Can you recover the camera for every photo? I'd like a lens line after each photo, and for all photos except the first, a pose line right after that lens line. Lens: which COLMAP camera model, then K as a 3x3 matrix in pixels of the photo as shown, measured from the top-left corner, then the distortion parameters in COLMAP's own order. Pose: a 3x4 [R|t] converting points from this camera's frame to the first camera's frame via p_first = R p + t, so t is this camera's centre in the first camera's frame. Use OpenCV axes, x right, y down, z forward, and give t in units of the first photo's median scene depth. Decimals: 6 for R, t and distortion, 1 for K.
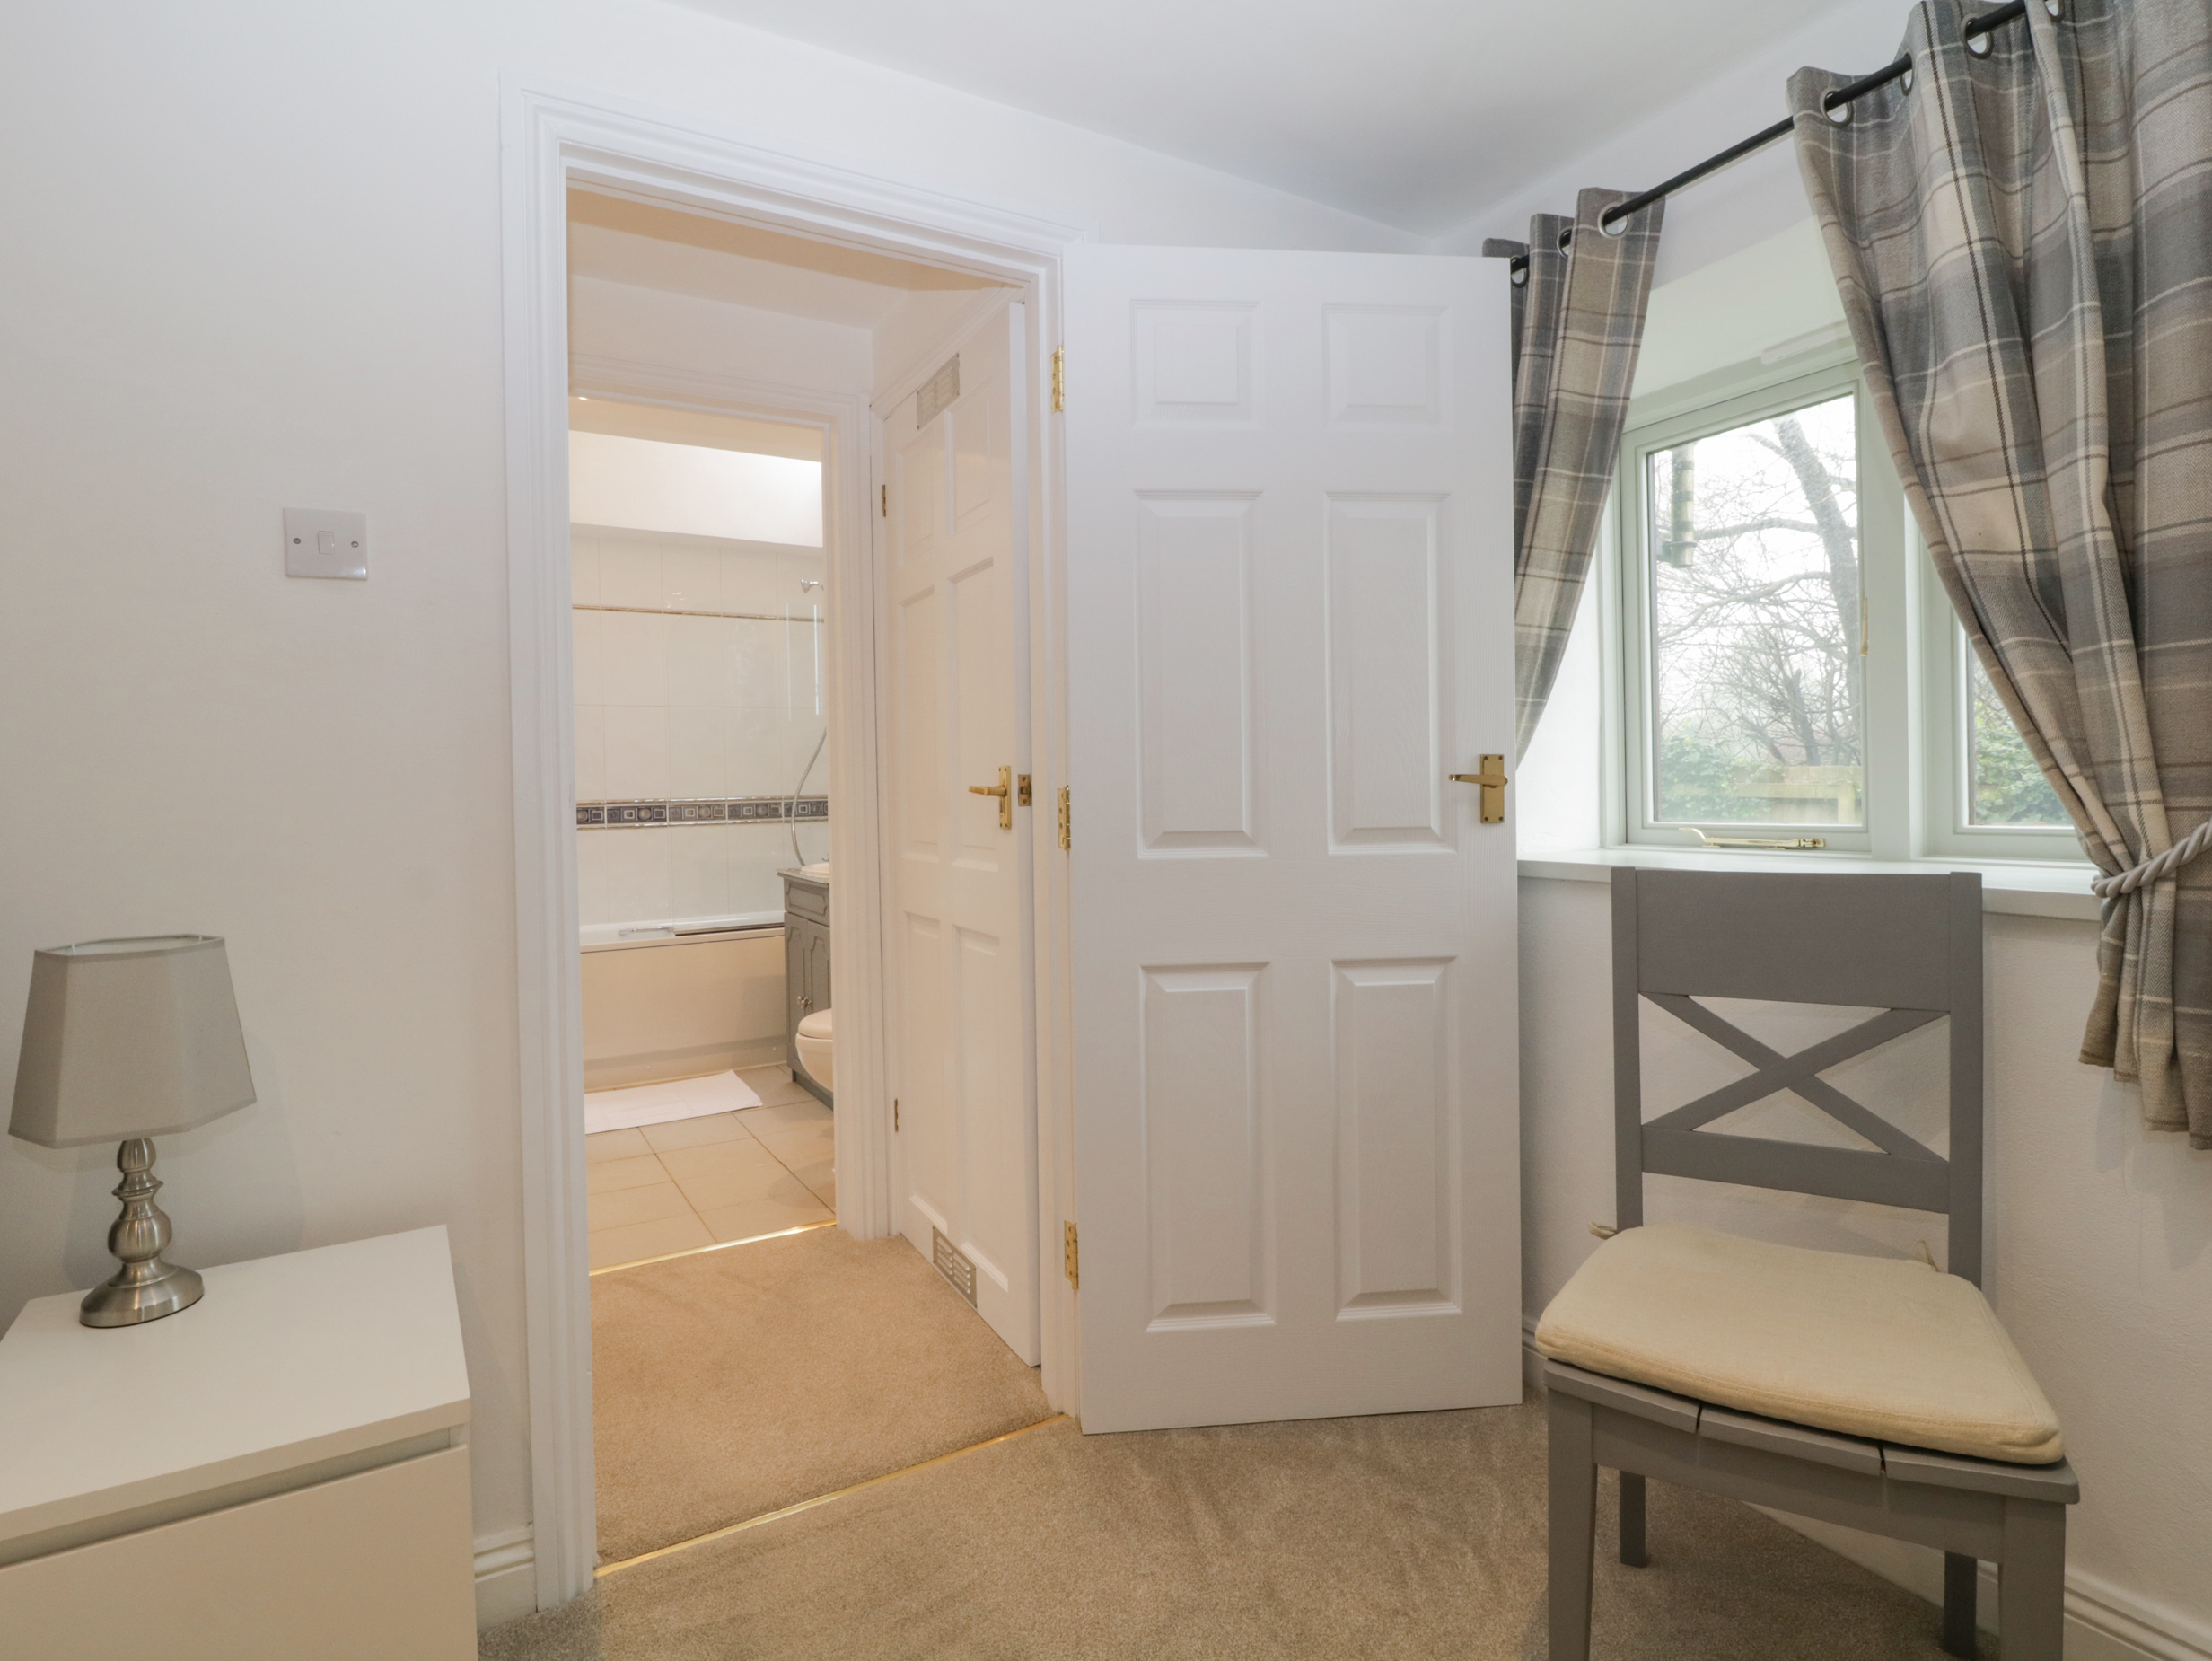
lens RADIAL K [[1147.2, 0, 1089.7], [0, 1147.2, 800.6], [0, 0, 1]] dist [0.001846, -0.014588]
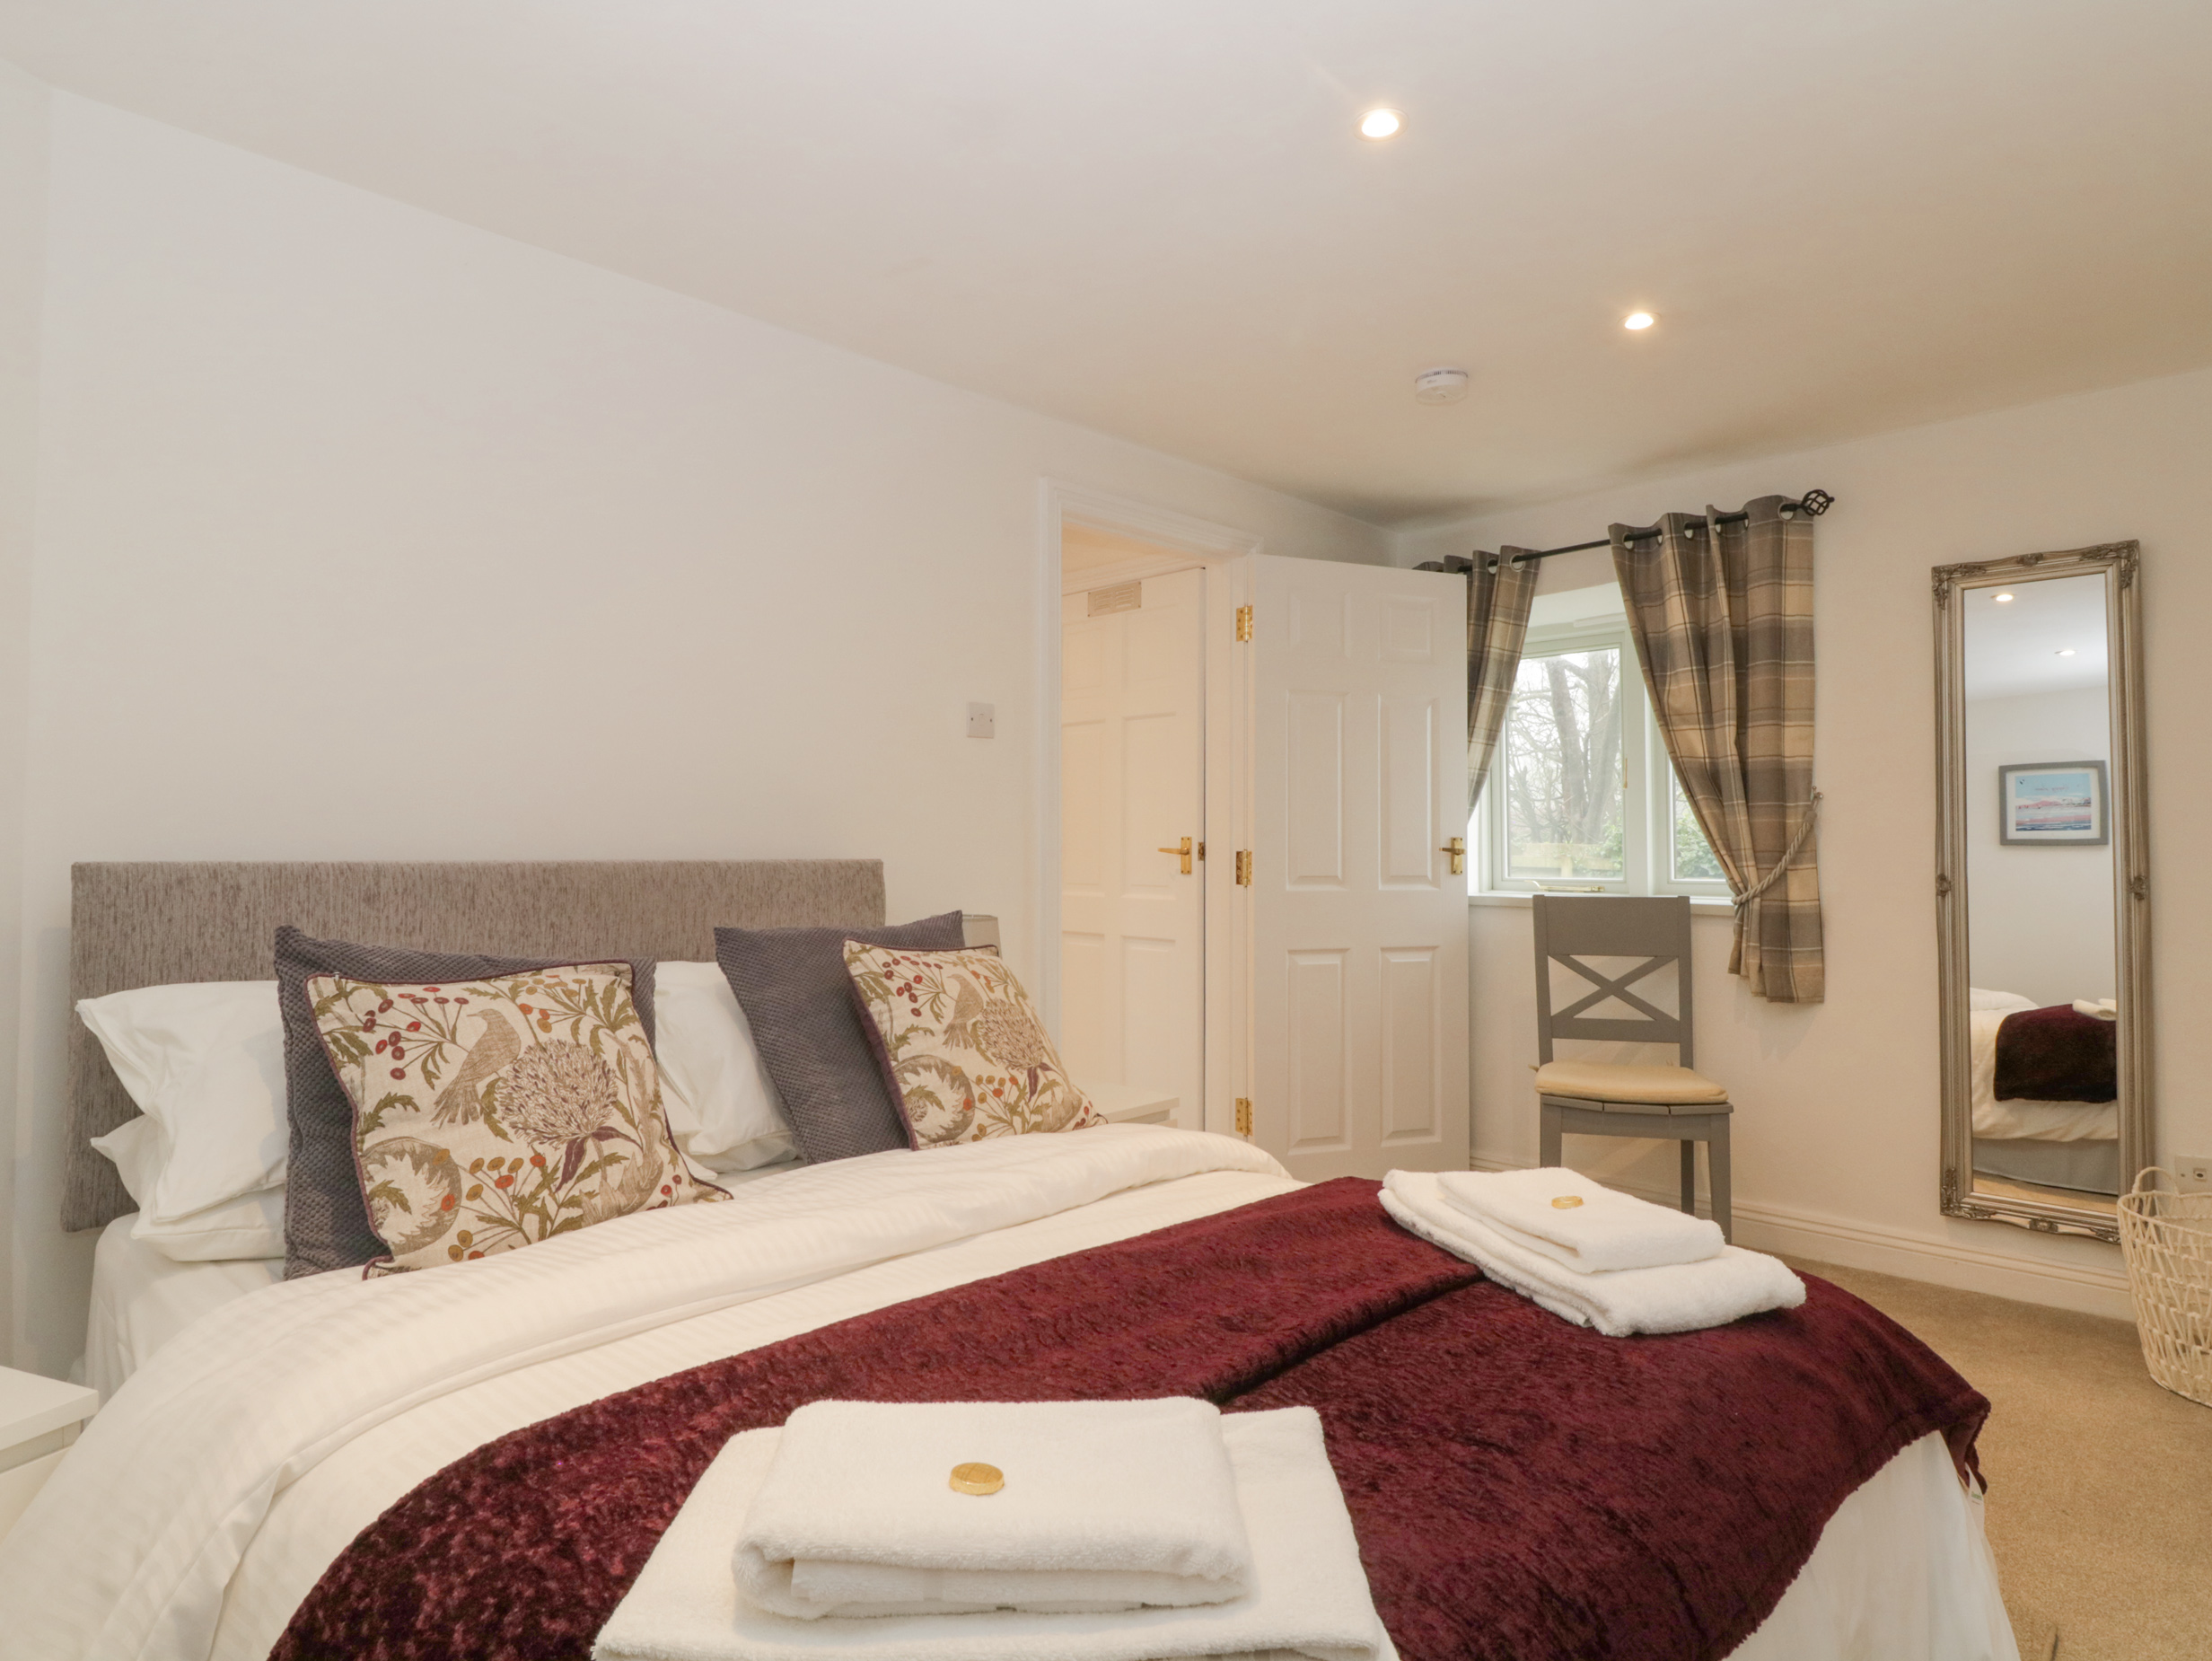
lens RADIAL K [[1234.3, 0, 1105.9], [0, 1234.3, 804.6], [0, 0, 1]] dist [-0.002734, -0.000048]
pose [[0.965129, 0.030115, 0.260038, -0.942140], [-0.017803, 0.998612, -0.049576, 0.021211], [-0.261170, 0.043217, 0.964325, -1.027494]]
